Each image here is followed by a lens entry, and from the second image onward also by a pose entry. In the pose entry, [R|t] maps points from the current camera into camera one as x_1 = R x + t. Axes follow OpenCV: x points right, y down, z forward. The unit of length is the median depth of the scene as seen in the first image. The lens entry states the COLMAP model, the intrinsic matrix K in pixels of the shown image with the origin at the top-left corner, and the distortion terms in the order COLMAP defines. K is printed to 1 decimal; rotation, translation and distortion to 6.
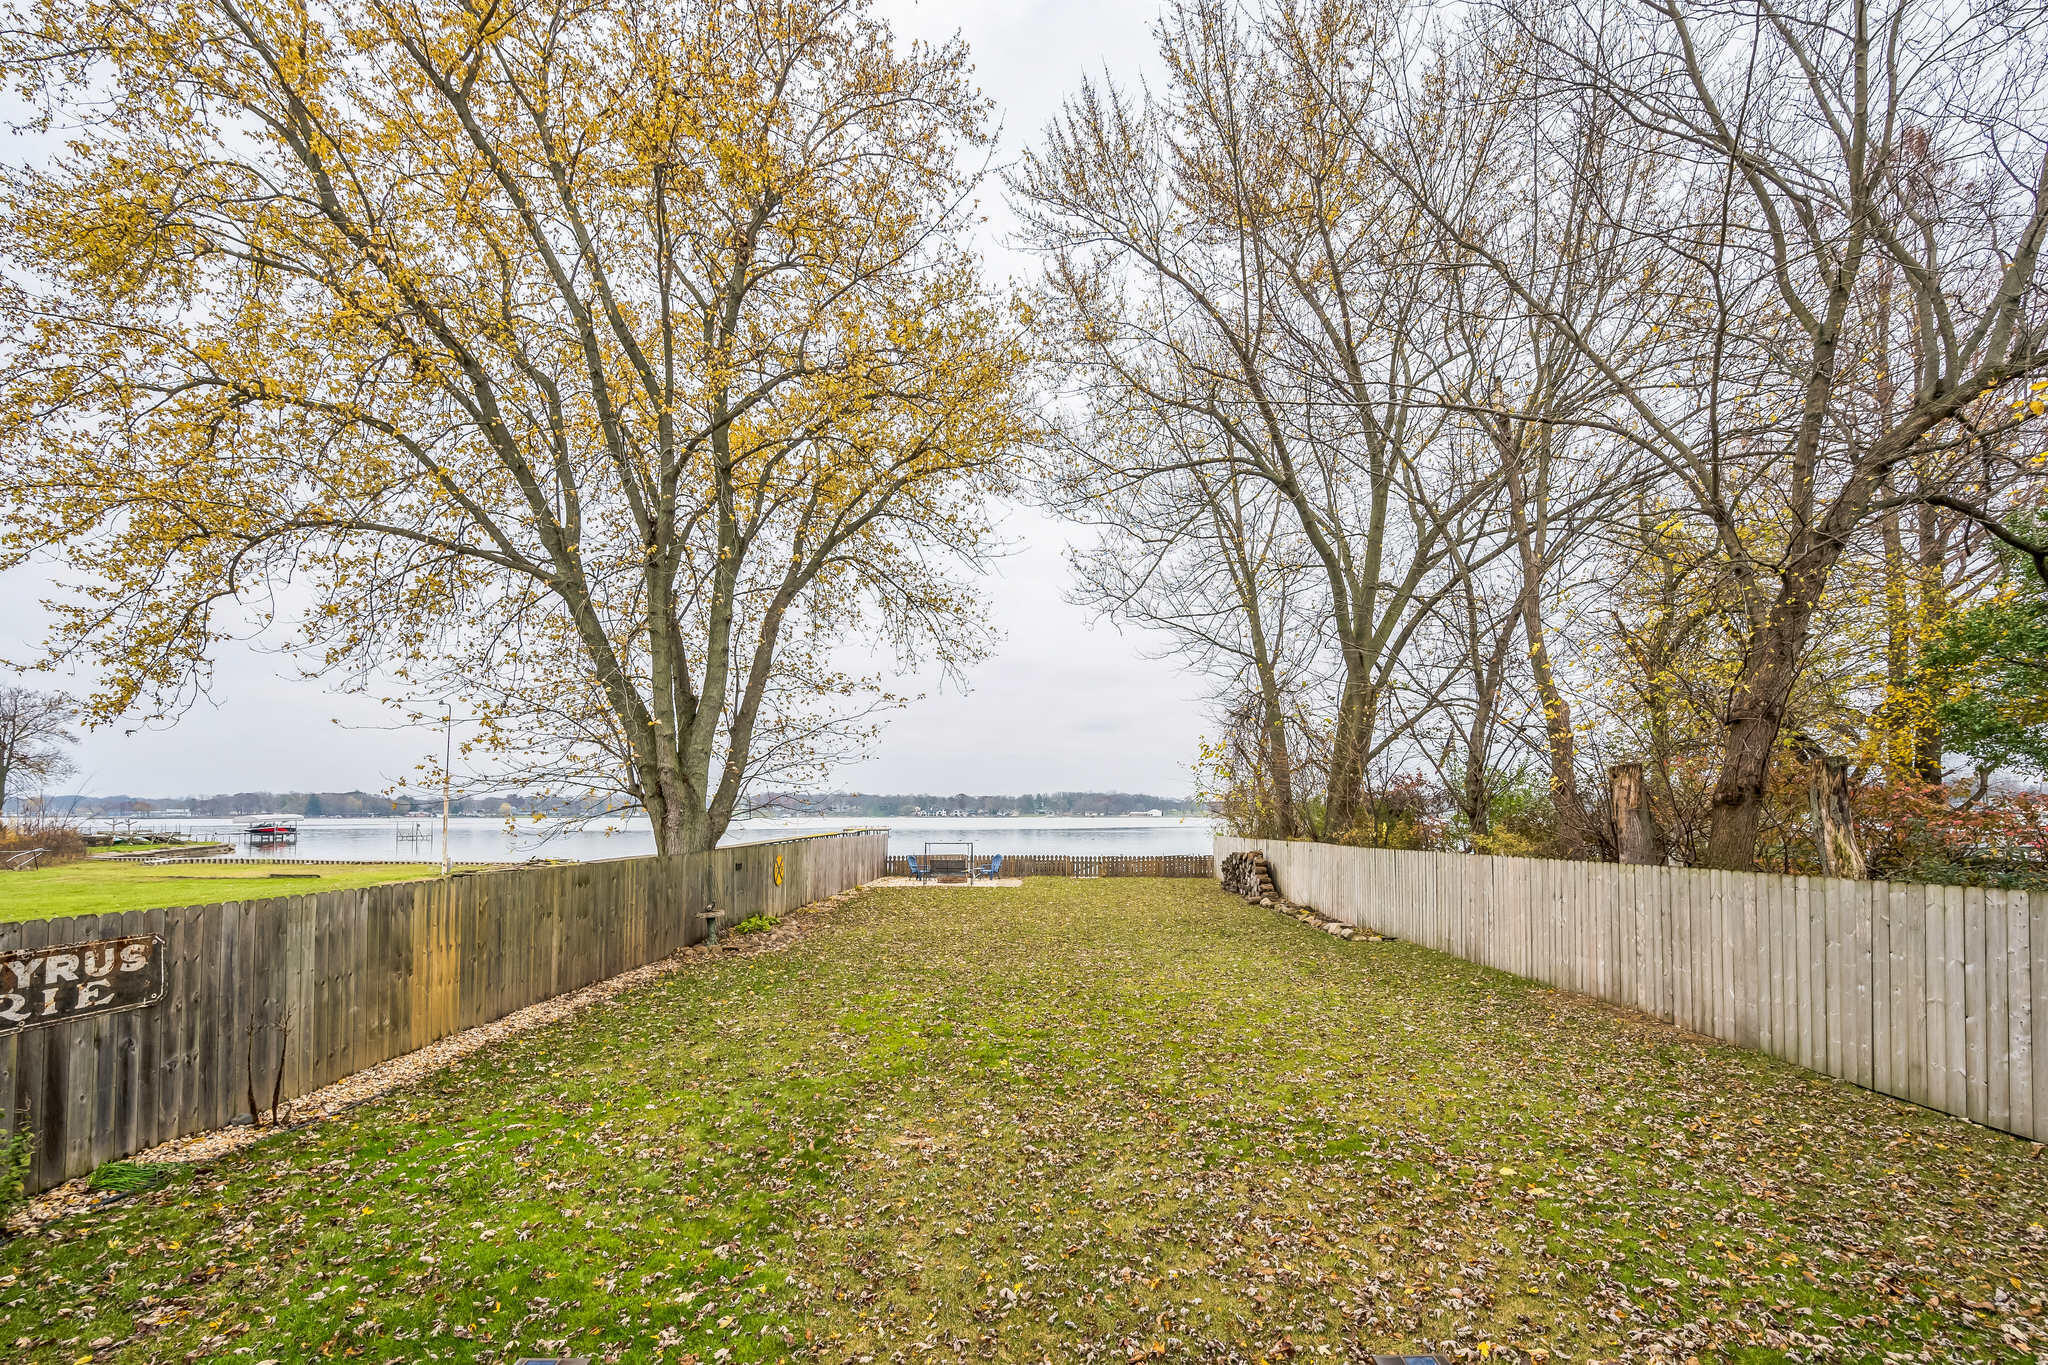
lens RADIAL K [[837.6, 0, 1018.0], [0, 837.6, 782.6], [0, 0, 1]] dist [-0.001592, -0.000304]
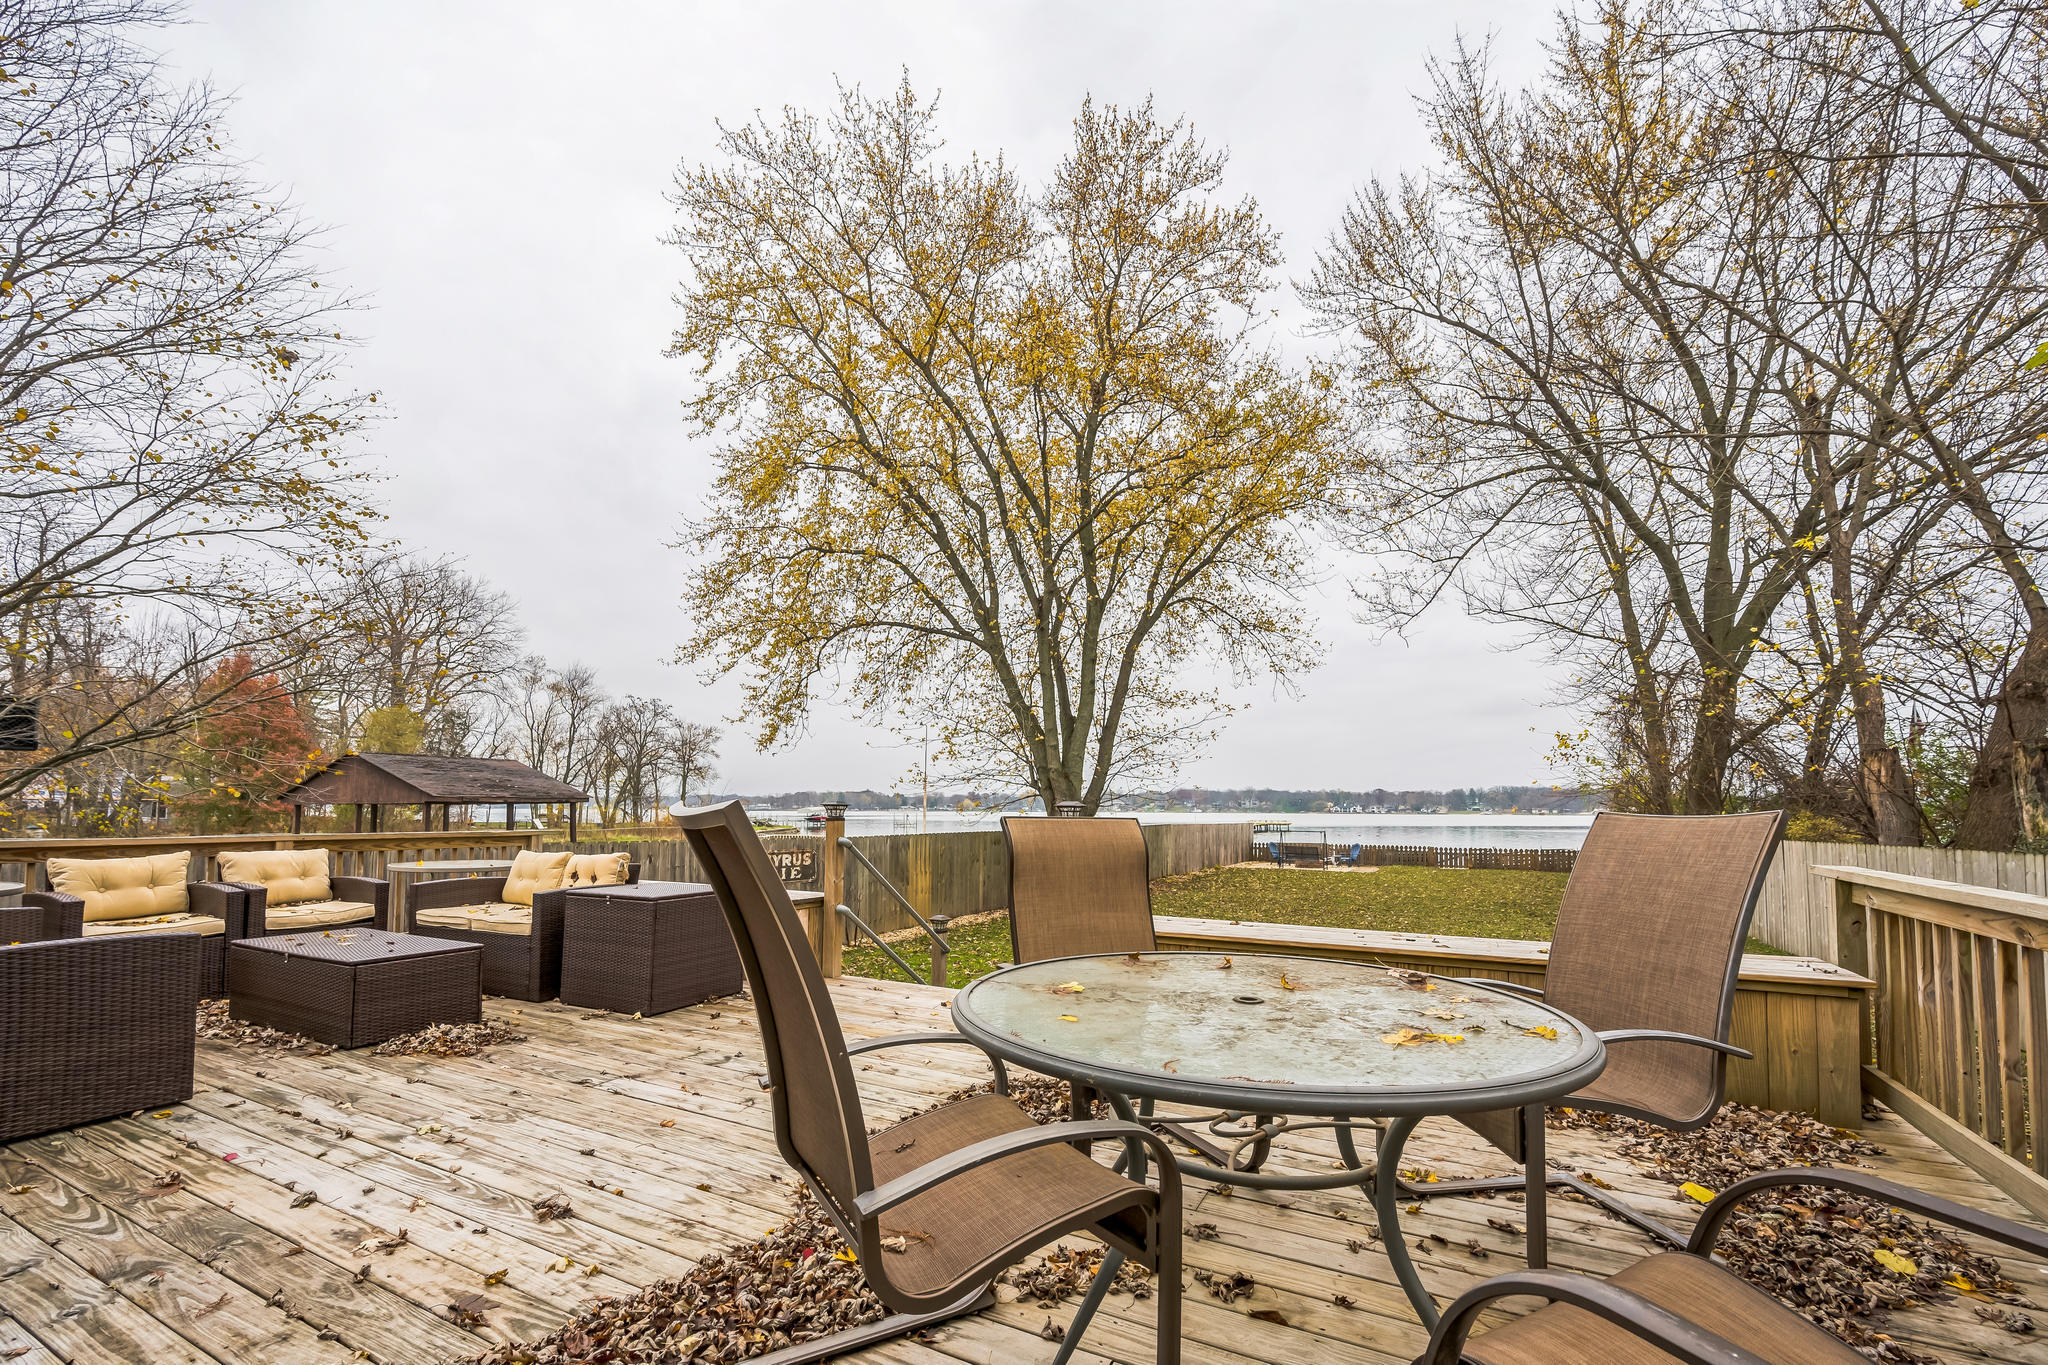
lens RADIAL K [[830.7, 0, 1026.8], [0, 830.7, 777.3], [0, 0, 1]] dist [0.008895, 0.000130]
pose [[0.887815, -0.013057, -0.460016, 0.164302], [0.011902, 0.999915, -0.005411, 0.003867], [0.460048, -0.000671, 0.887894, -0.237184]]
